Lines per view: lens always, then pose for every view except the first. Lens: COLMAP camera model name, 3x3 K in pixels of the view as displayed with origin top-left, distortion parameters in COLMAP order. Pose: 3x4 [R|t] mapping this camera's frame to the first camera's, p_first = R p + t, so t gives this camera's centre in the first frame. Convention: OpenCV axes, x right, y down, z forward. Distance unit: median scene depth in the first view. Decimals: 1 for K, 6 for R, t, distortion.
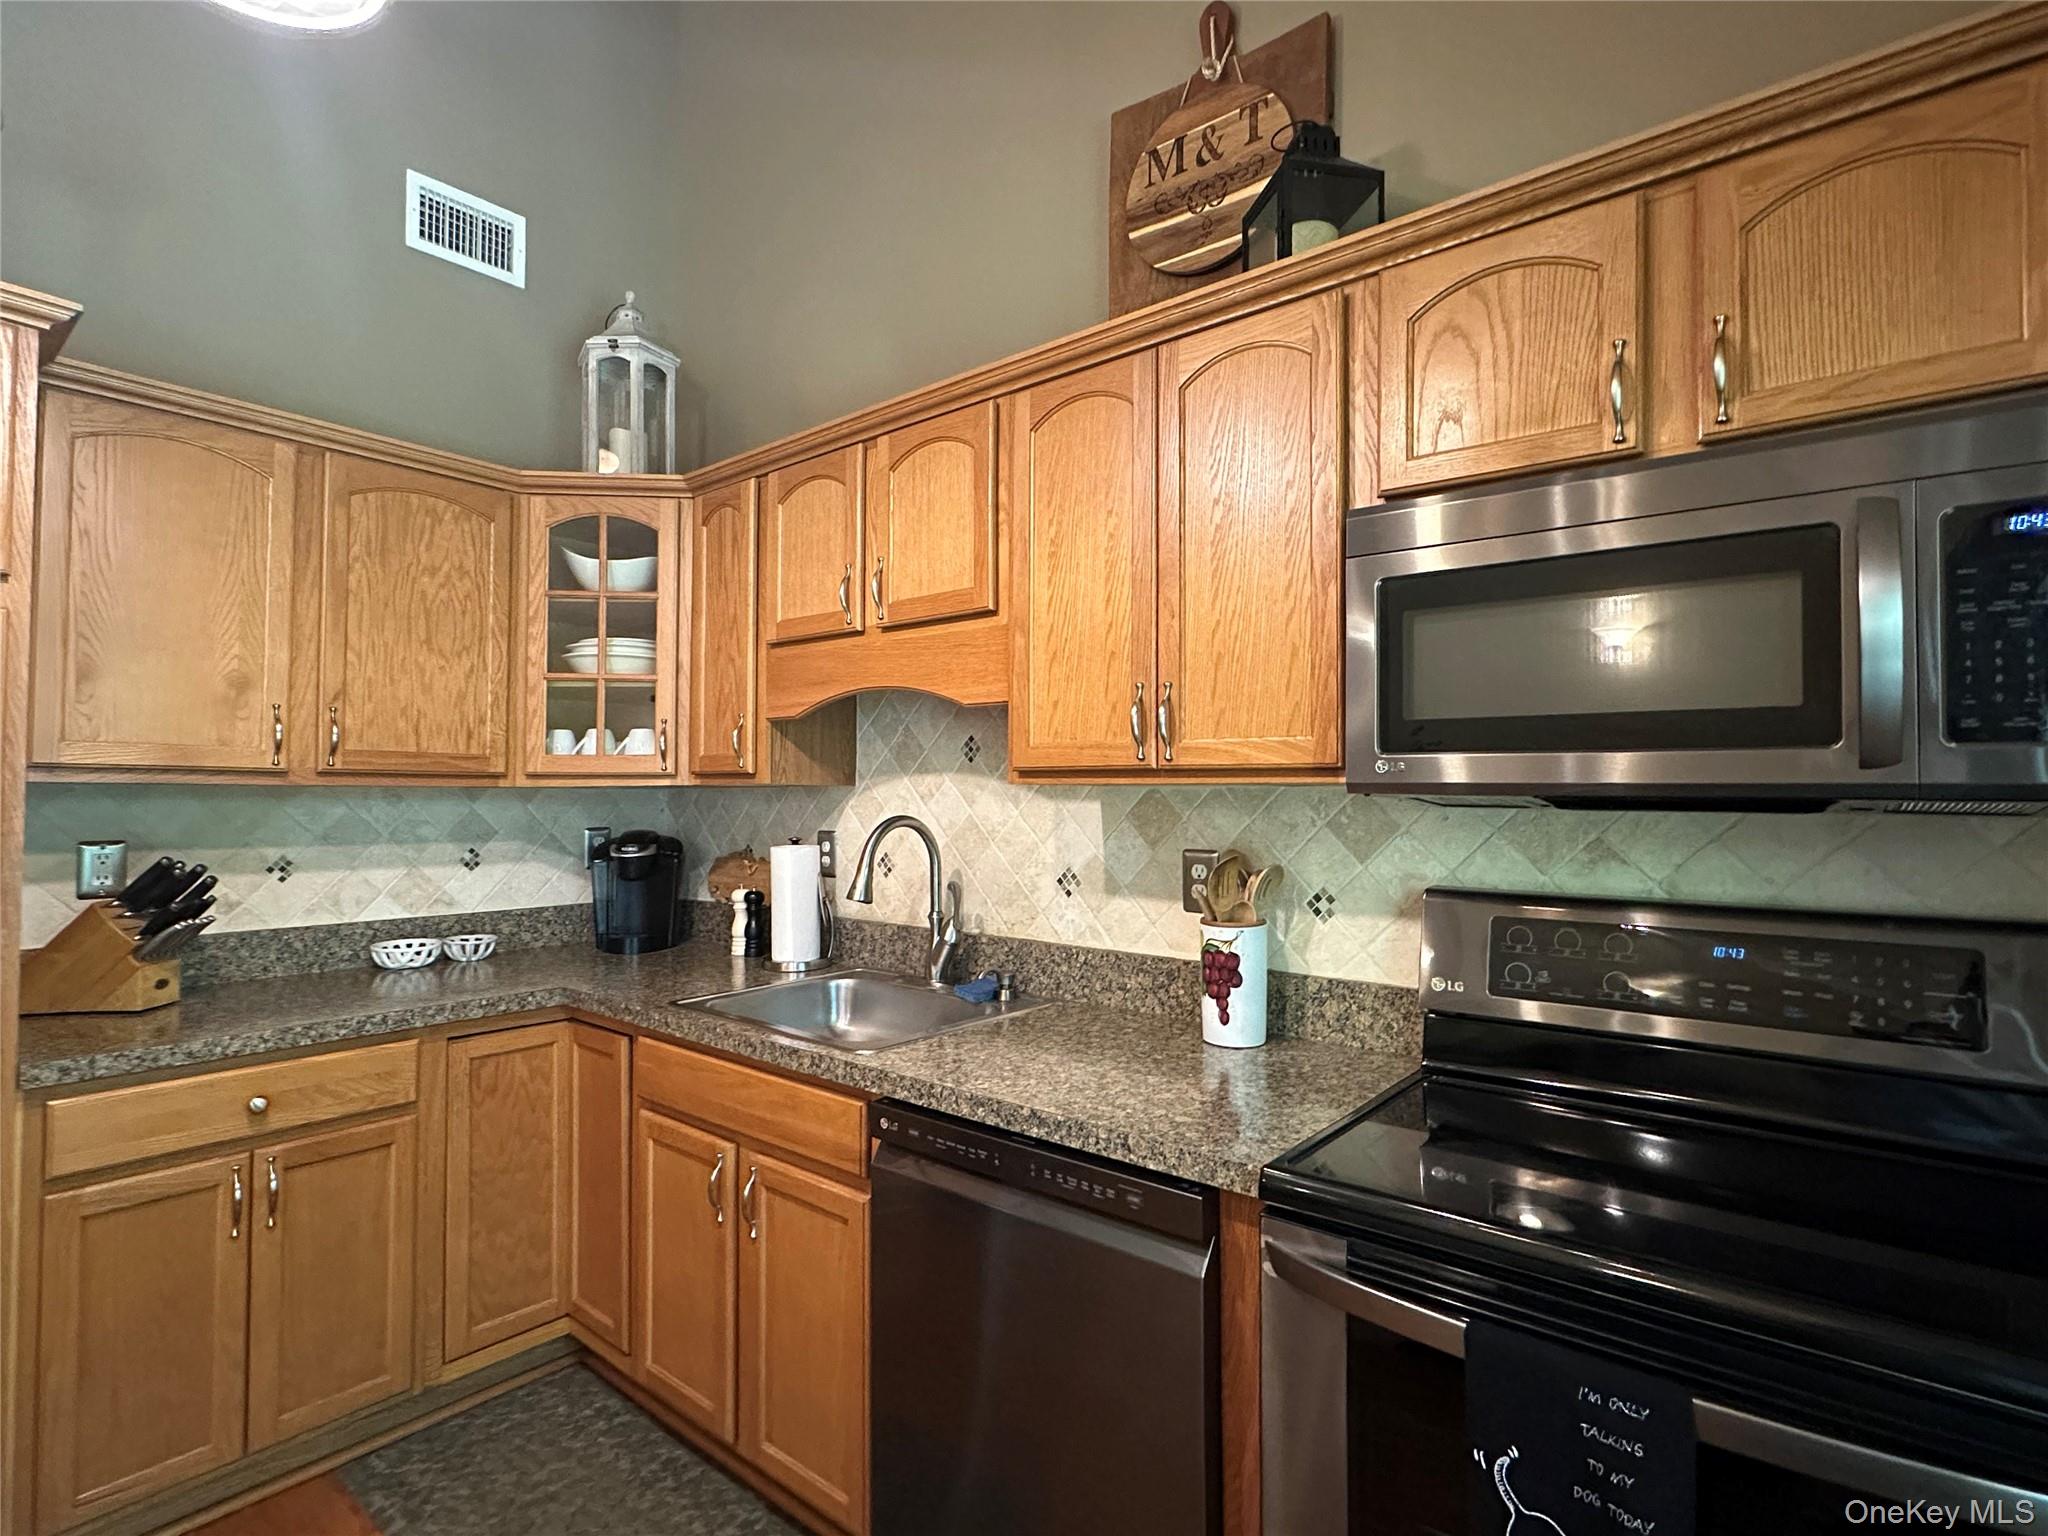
lens RADIAL K [[1017.4, 0, 995.1], [0, 1017.4, 766.1], [0, 0, 1]] dist [-0.001386, 0.000090]
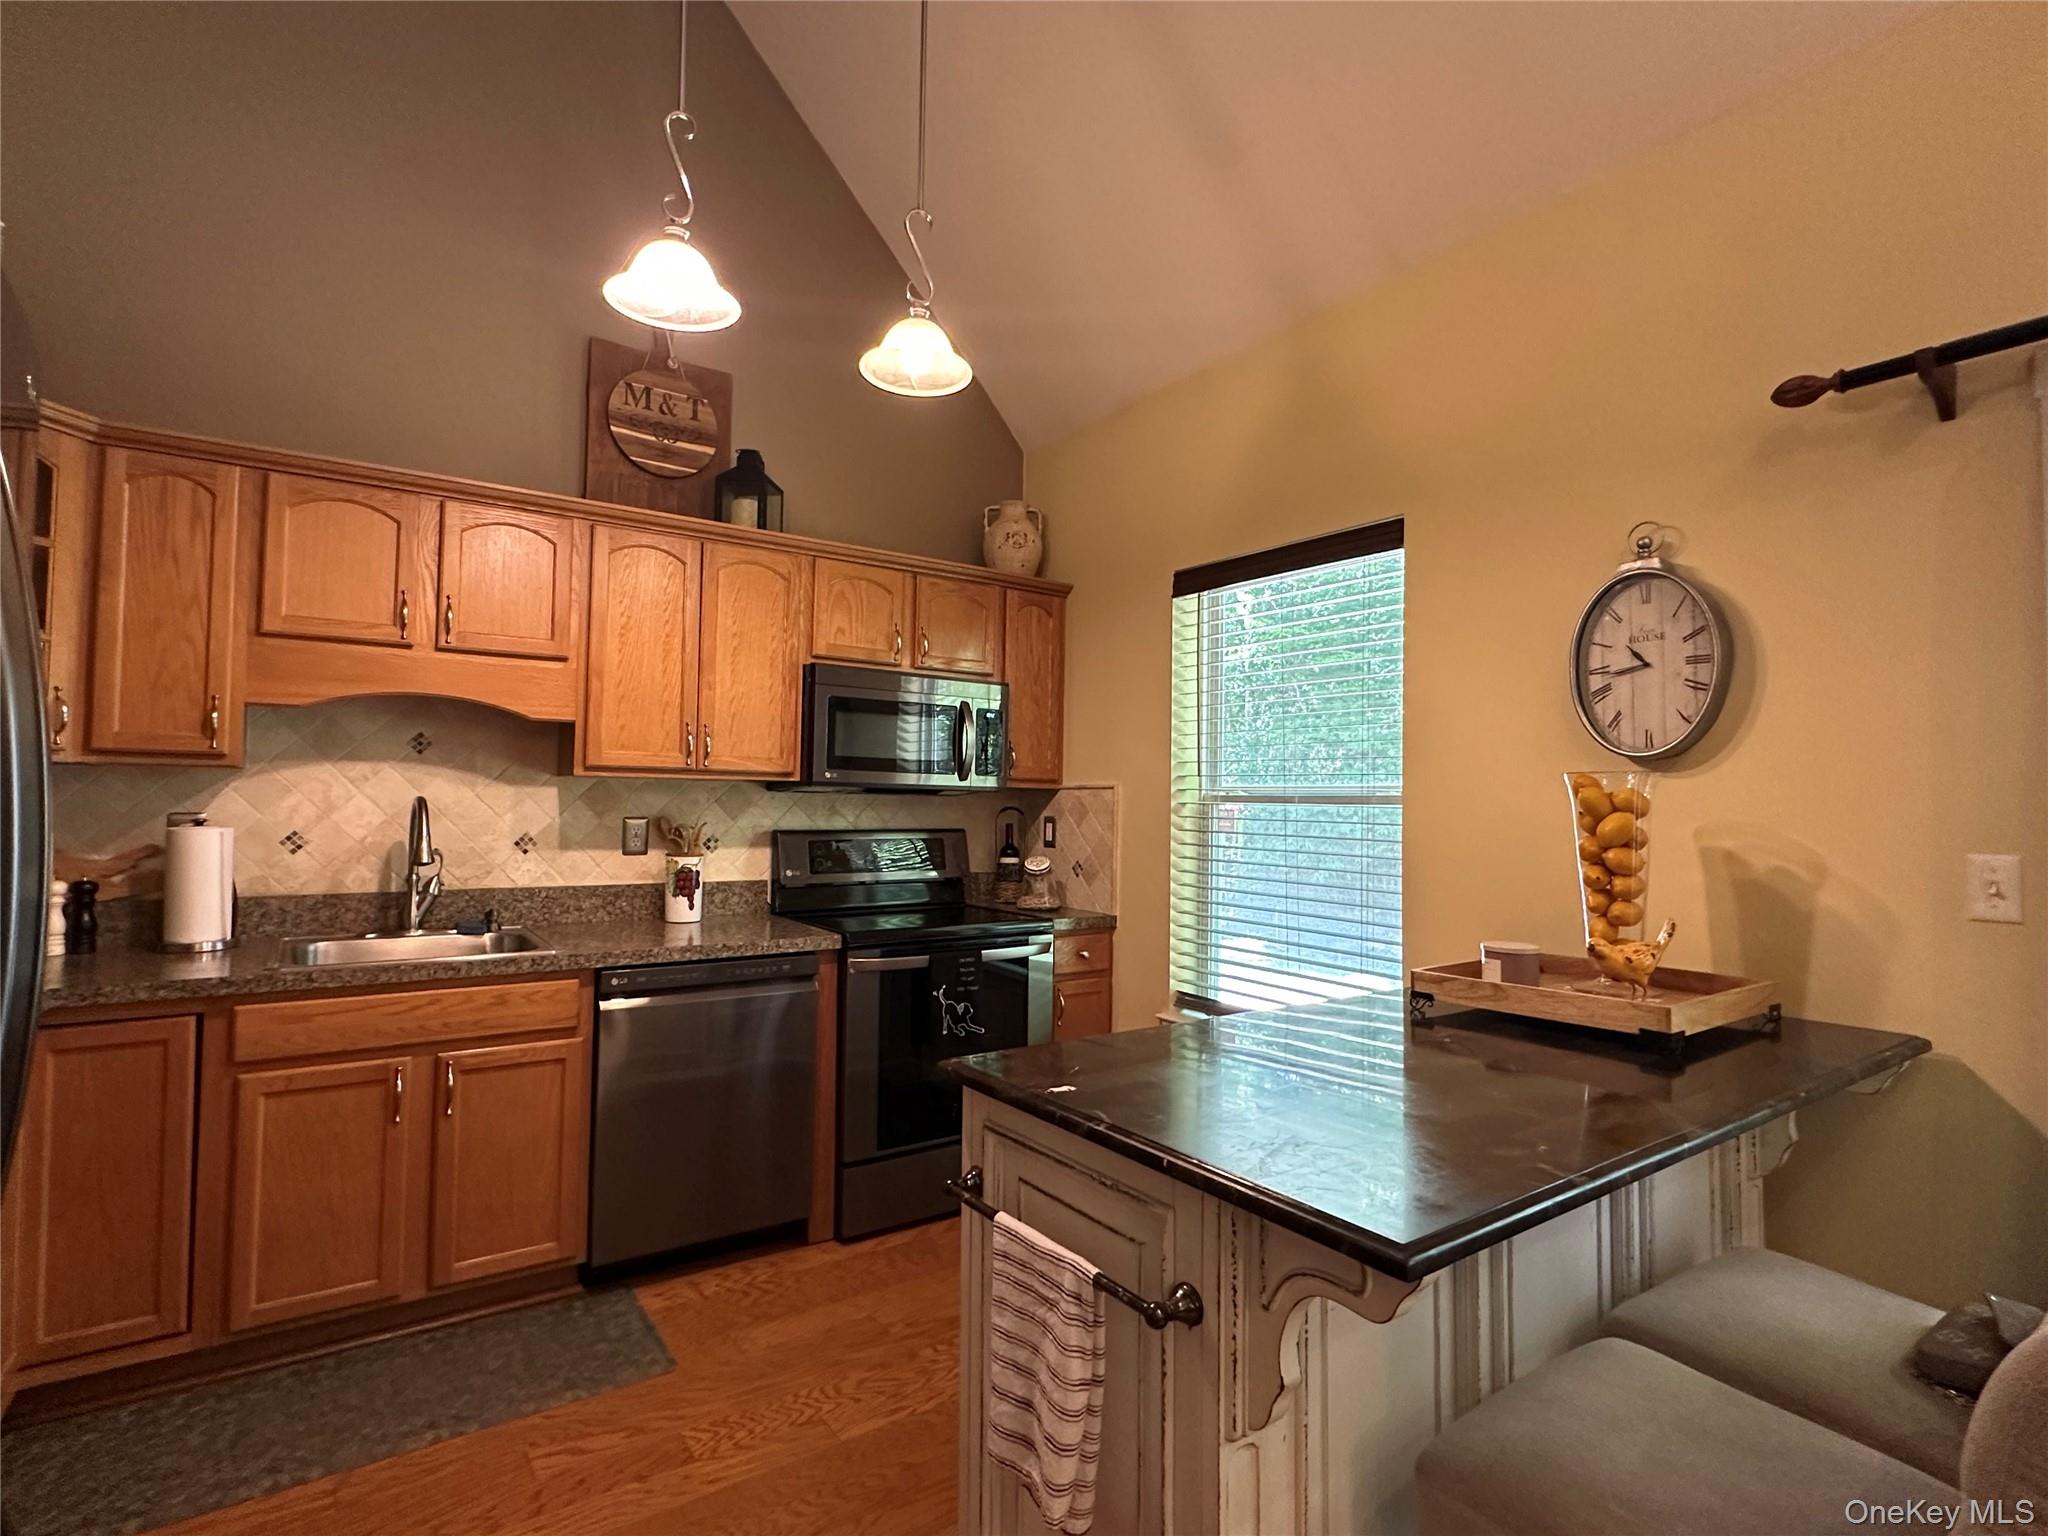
lens RADIAL K [[1024.5, 0, 1026.6], [0, 1024.5, 763.0], [0, 0, 1]] dist [-0.005126, 0.000079]
pose [[0.259720, 0.036340, 0.965000, -1.234719], [-0.040298, 0.998829, -0.026768, 0.012762], [-0.964843, -0.031936, 0.260880, -0.049297]]
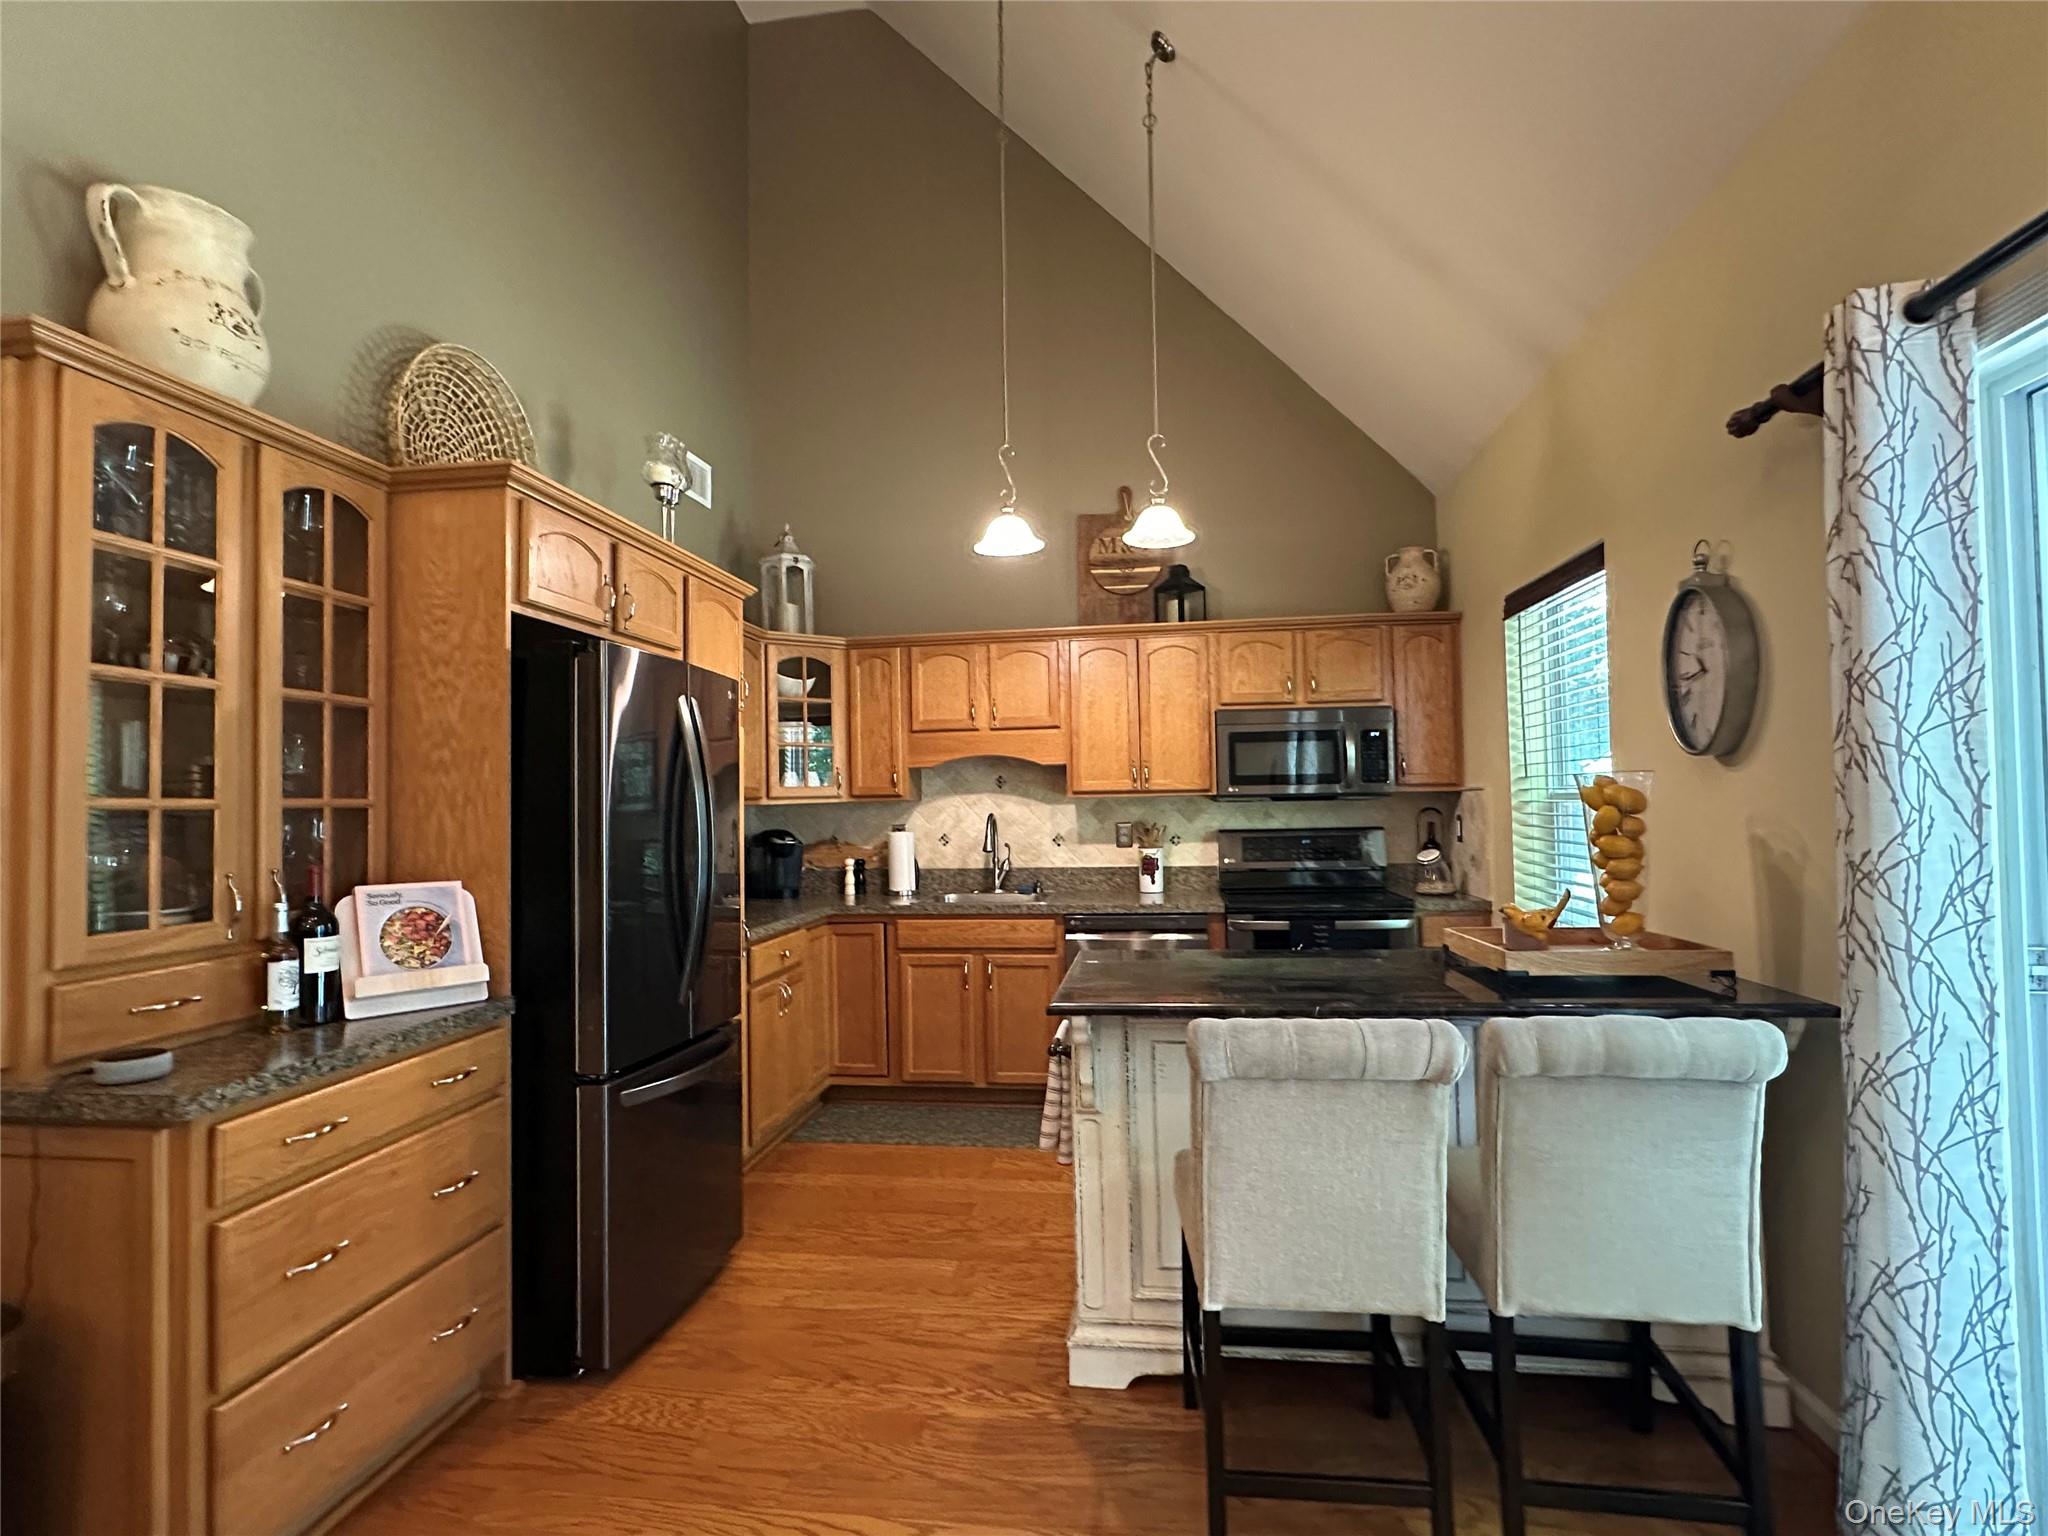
lens RADIAL K [[1017.4, 0, 995.1], [0, 1017.4, 766.1], [0, 0, 1]] dist [-0.001386, 0.000090]
pose [[0.858342, -0.001100, 0.513077, -1.342890], [0.009137, 0.999872, -0.013142, -0.026434], [-0.512997, 0.015968, 0.858242, -0.982749]]
